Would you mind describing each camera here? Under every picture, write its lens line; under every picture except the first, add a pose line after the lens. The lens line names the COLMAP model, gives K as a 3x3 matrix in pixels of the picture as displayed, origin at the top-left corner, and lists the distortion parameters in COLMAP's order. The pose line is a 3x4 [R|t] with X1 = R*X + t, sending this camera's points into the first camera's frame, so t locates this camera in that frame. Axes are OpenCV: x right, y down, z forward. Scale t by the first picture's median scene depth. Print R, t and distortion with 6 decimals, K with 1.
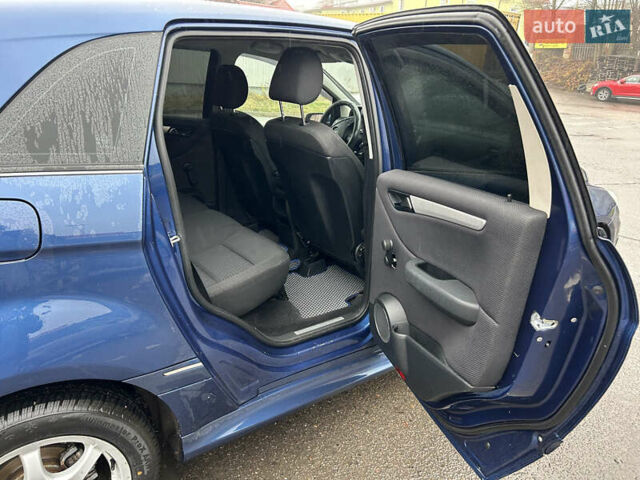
lens RADIAL K [[476.3, 0, 322.4], [0, 476.3, 244.5], [0, 0, 1]] dist [0.063743, -0.067817]
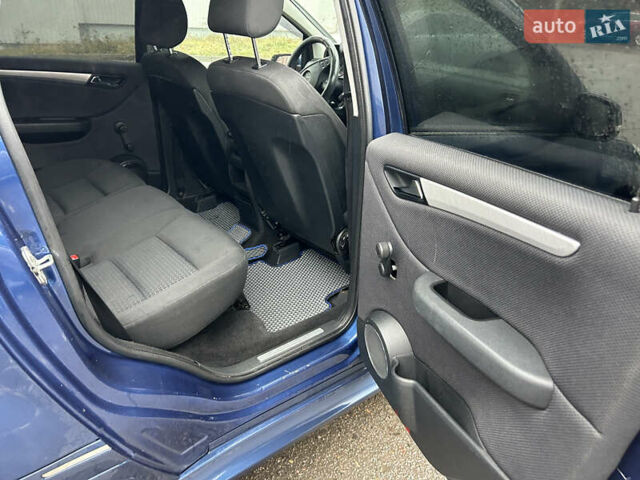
lens RADIAL K [[444.9, 0, 320.0], [0, 444.9, 240.0], [0, 0, 1]] dist [0.016602, -0.000552]
pose [[0.998952, -0.031723, 0.033002, 0.021294], [0.027635, 0.992666, 0.117687, -0.075204], [-0.036494, -0.116651, 0.992502, 0.321876]]
